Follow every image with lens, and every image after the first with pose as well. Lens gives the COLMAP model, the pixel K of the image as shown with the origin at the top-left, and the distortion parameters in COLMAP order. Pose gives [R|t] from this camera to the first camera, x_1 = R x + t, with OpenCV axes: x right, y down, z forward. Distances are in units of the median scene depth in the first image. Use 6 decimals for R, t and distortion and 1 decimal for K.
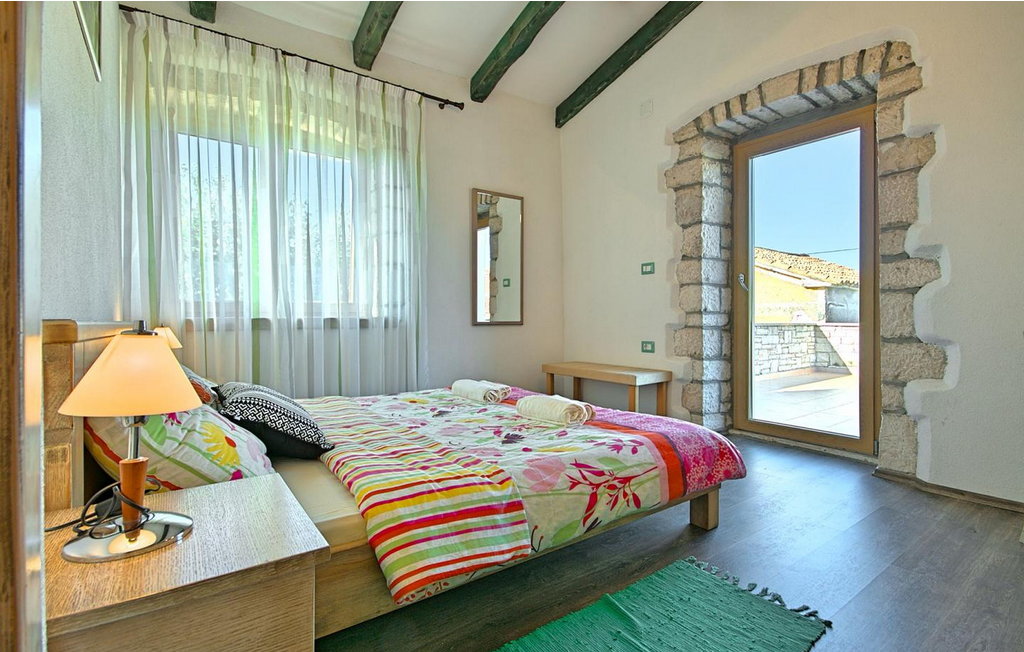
lens RADIAL K [[495.5, 0, 507.6], [0, 495.5, 325.8], [0, 0, 1]] dist [0.005693, -0.002126]
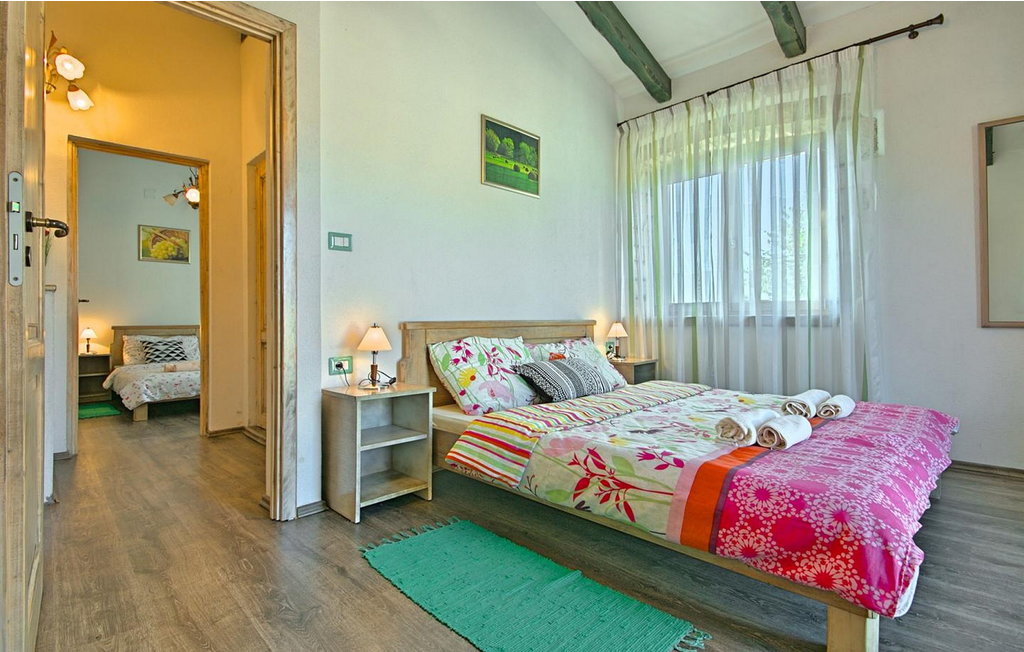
lens RADIAL K [[495.5, 0, 511.3], [0, 495.5, 322.1], [0, 0, 1]] dist [0.005693, -0.002126]
pose [[0.146155, 0.011184, -0.989199, 1.182657], [-0.012265, 0.999880, 0.009493, -0.014741], [0.989186, 0.010745, 0.146274, 0.648786]]
